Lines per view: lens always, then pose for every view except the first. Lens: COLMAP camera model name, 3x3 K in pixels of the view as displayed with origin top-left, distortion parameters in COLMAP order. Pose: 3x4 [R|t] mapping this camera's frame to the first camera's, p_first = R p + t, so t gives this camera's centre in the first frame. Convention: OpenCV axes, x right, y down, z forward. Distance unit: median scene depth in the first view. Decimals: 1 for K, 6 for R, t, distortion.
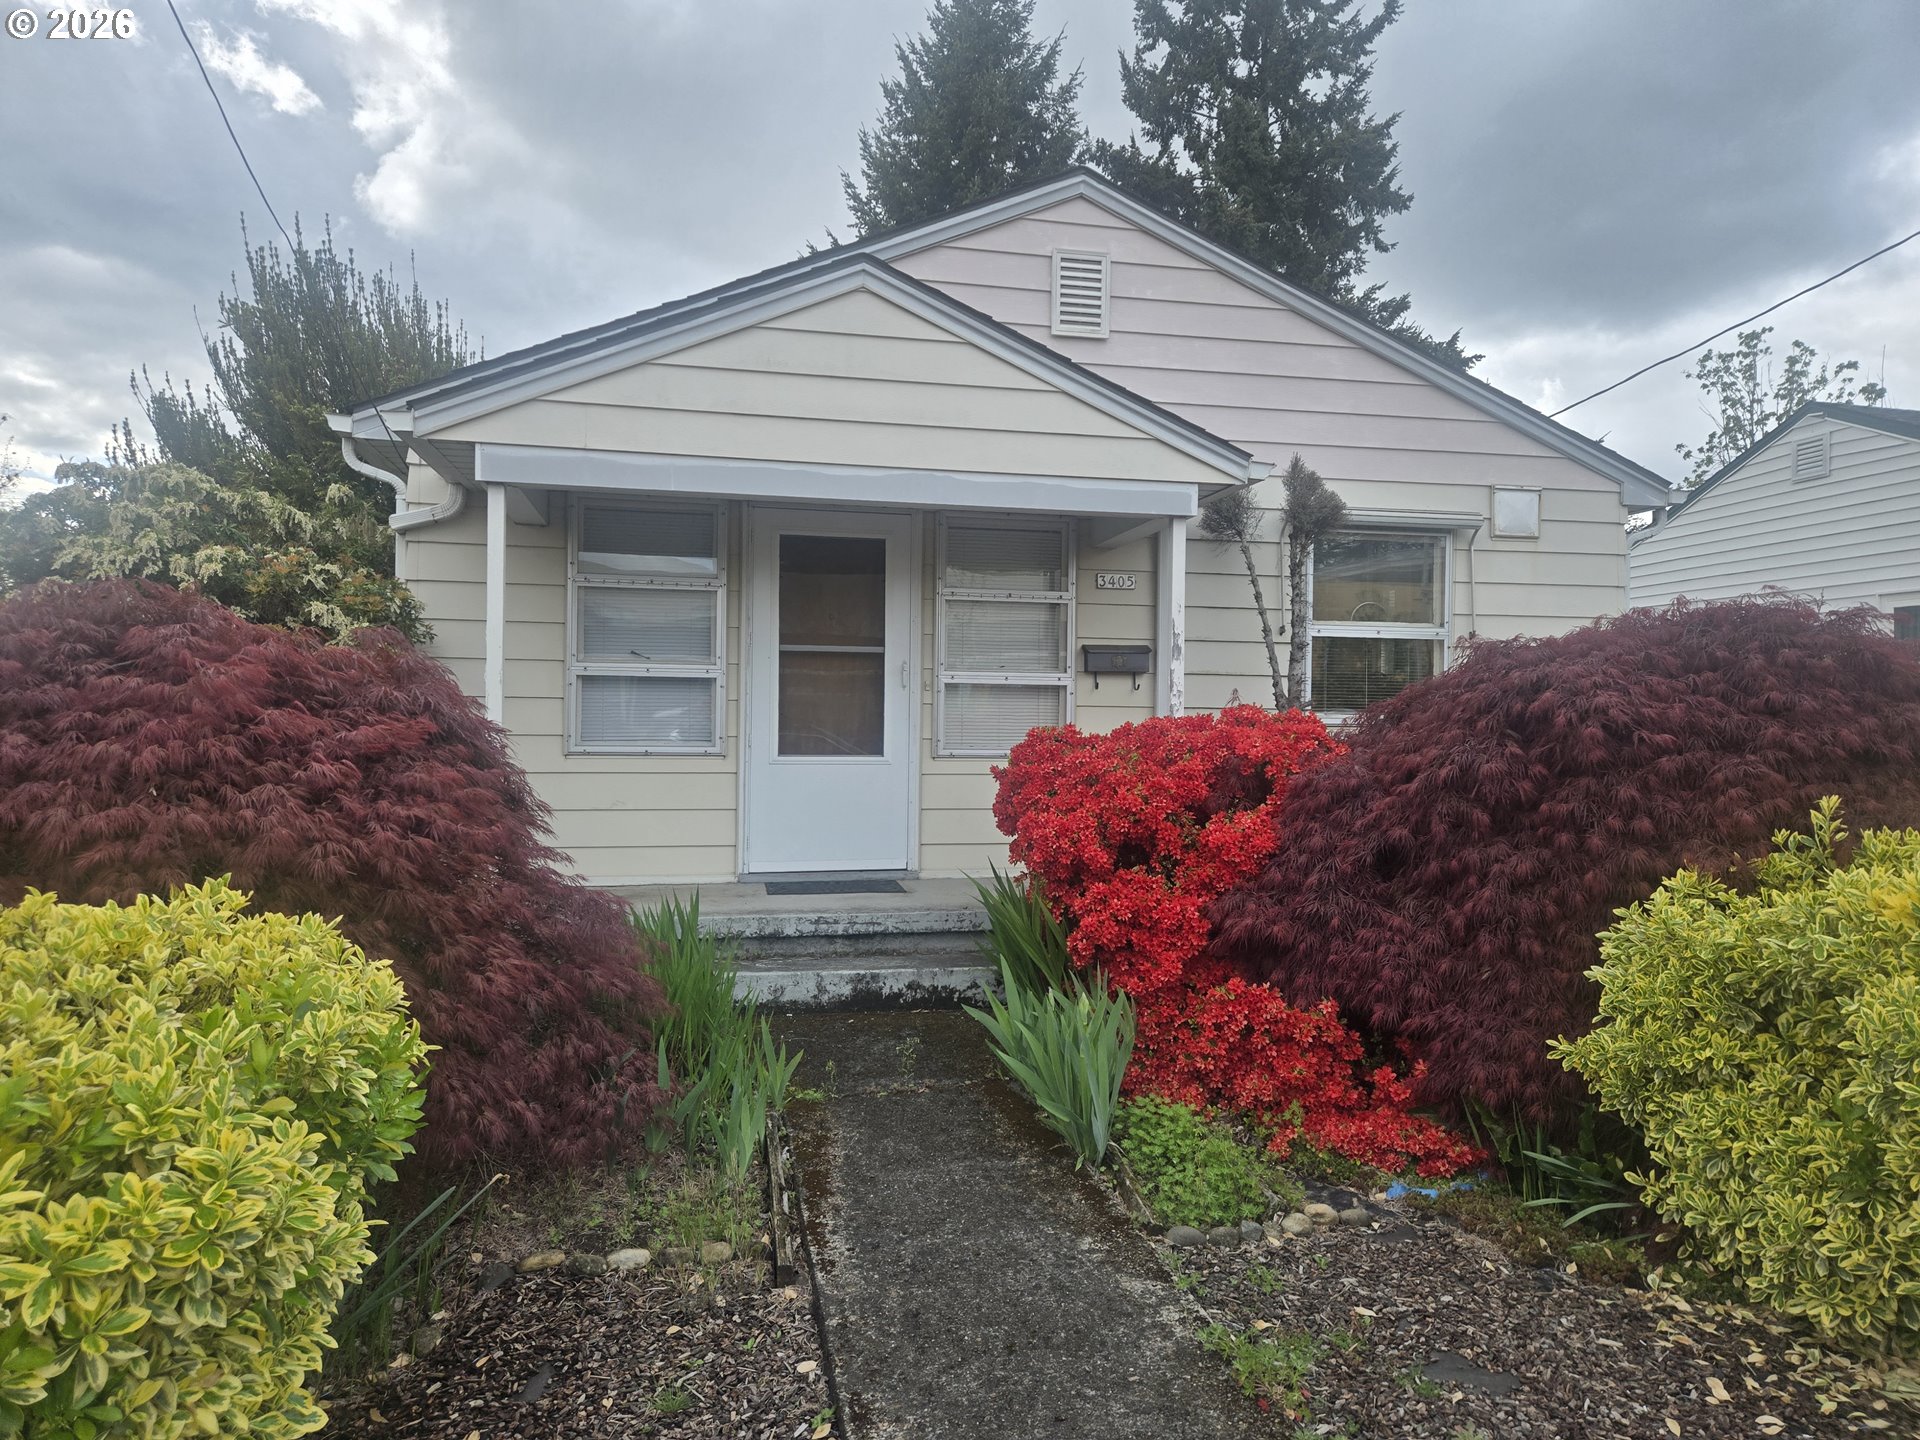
lens RADIAL K [[1284.0, 0, 959.0], [0, 1284.0, 706.5], [0, 0, 1]] dist [0.080086, -0.069642]
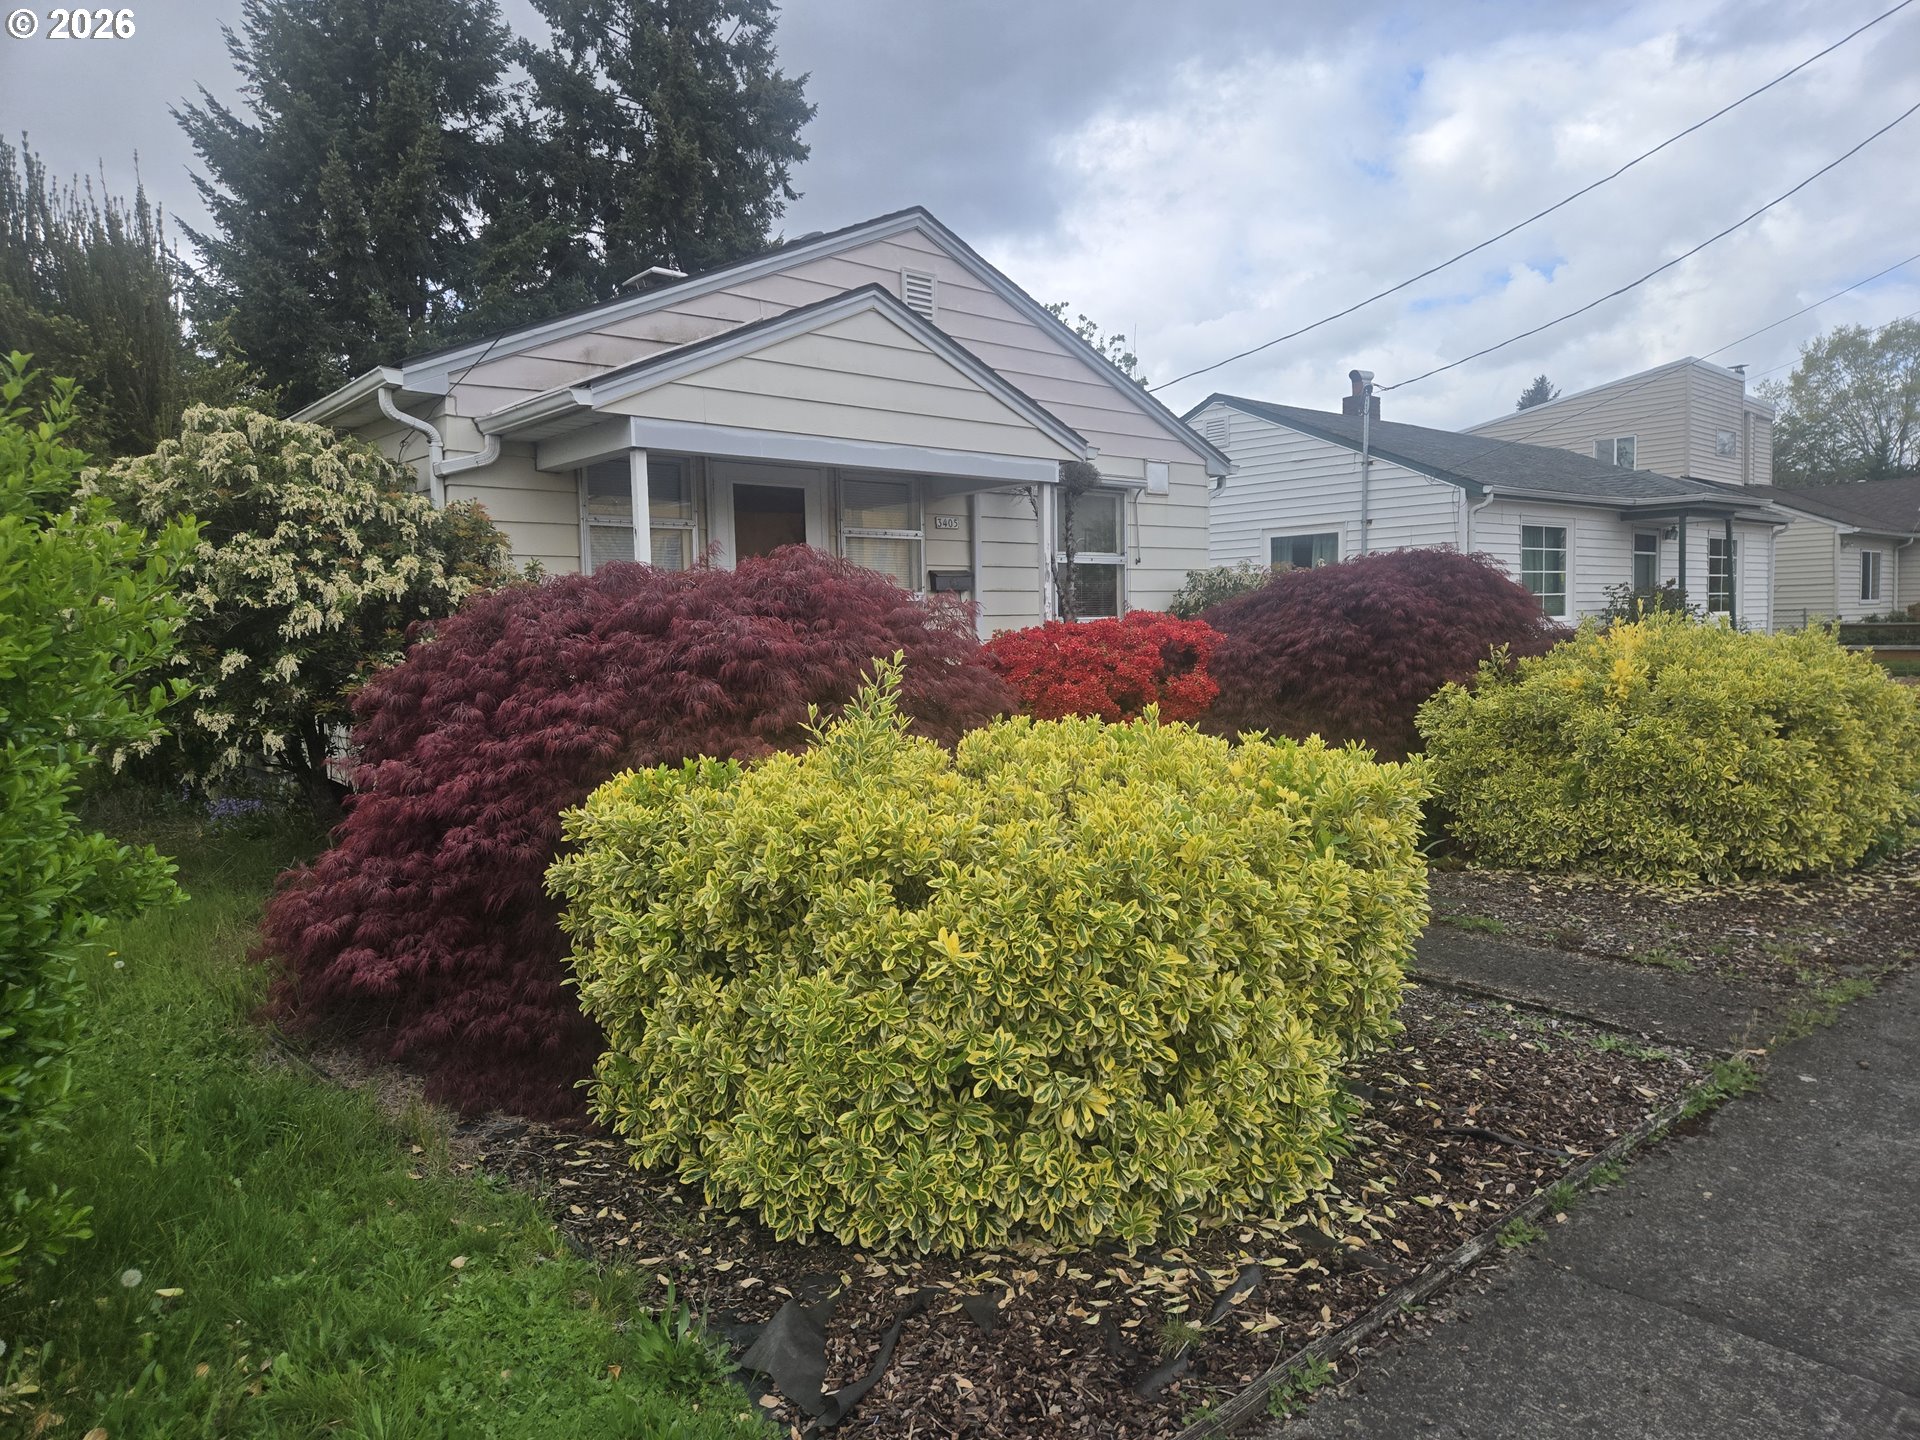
lens RADIAL K [[1284.0, 0, 967.3], [0, 1284.0, 709.3], [0, 0, 1]] dist [0.080086, -0.069642]
pose [[0.863178, -0.064393, 0.500777, -0.521247], [0.028789, 0.996497, 0.078514, -0.007187], [-0.504079, -0.053355, 0.862008, -0.177537]]
